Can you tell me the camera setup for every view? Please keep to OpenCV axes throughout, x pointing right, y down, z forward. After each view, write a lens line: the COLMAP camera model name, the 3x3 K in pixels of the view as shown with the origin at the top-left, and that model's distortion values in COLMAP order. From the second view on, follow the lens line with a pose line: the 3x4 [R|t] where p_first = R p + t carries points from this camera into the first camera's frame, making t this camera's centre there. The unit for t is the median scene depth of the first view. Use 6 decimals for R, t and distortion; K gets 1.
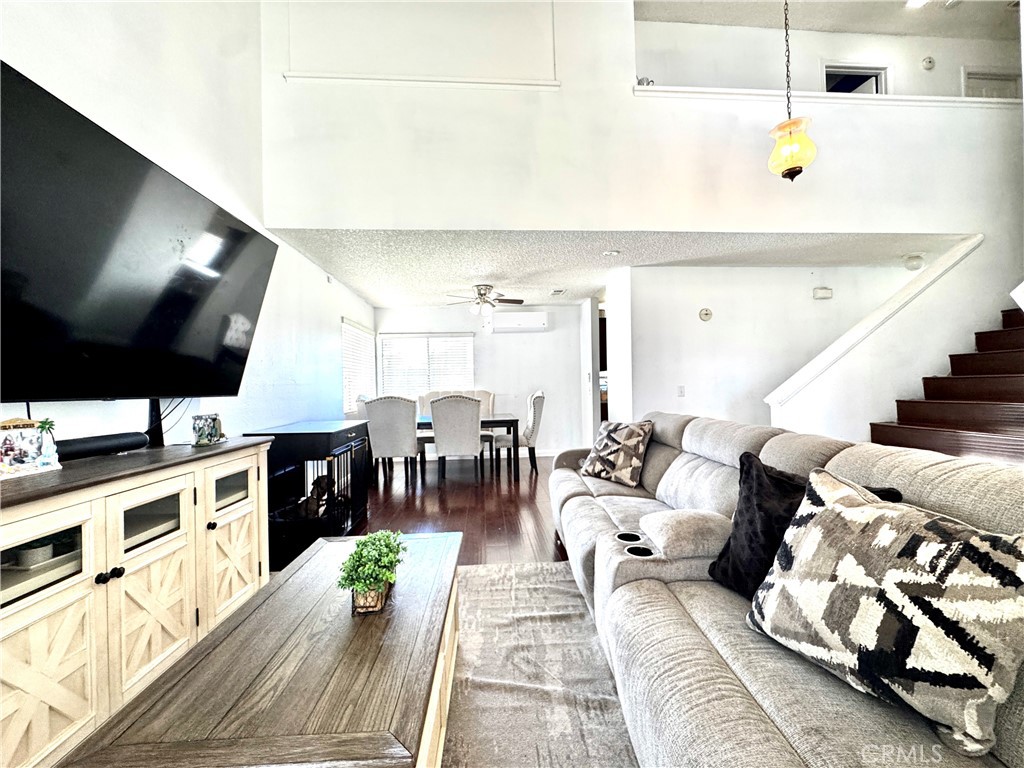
lens RADIAL K [[407.8, 0, 510.1], [0, 407.8, 383.2], [0, 0, 1]] dist [-0.000491, -0.000474]
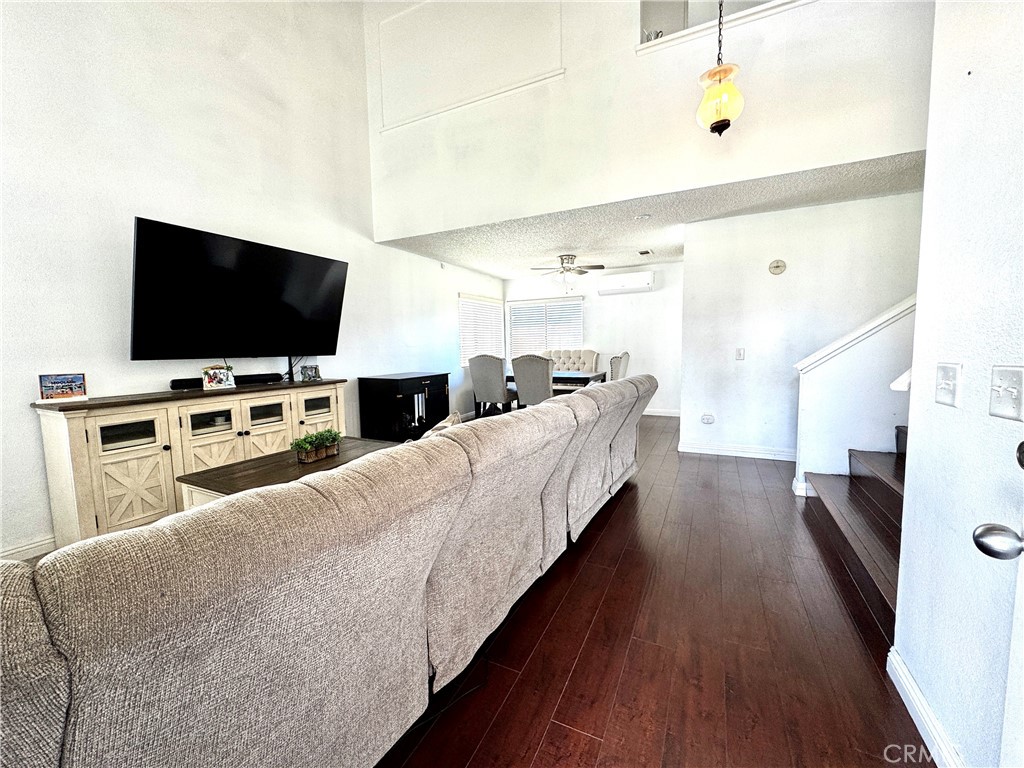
lens RADIAL K [[407.8, 0, 513.6], [0, 407.8, 381.6], [0, 0, 1]] dist [-0.000491, -0.000474]
pose [[0.866655, 0.046477, -0.496738, 0.948005], [0.005129, 0.994769, 0.102022, -0.032975], [0.498881, -0.090966, 0.861883, -0.135829]]
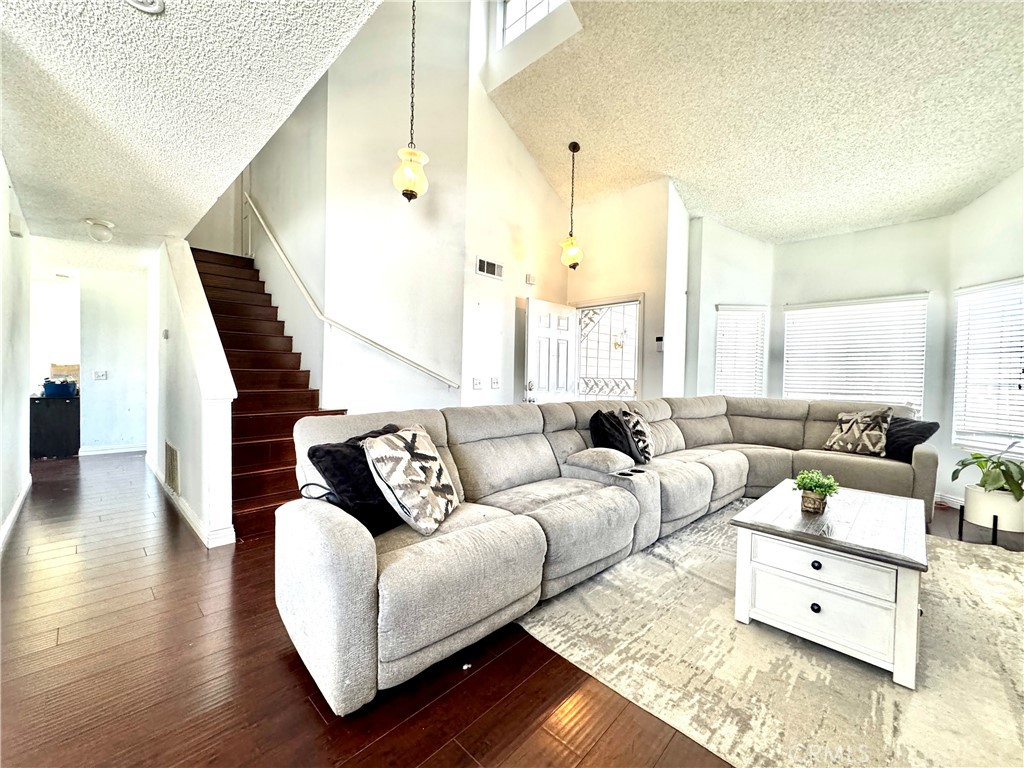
lens RADIAL K [[407.8, 0, 515.0], [0, 407.8, 382.3], [0, 0, 1]] dist [-0.000491, -0.000474]
pose [[-0.682116, -0.002930, 0.731238, -0.453141], [-0.007983, 0.999962, -0.003440, 0.029861], [-0.731201, -0.008184, -0.682113, 1.923273]]
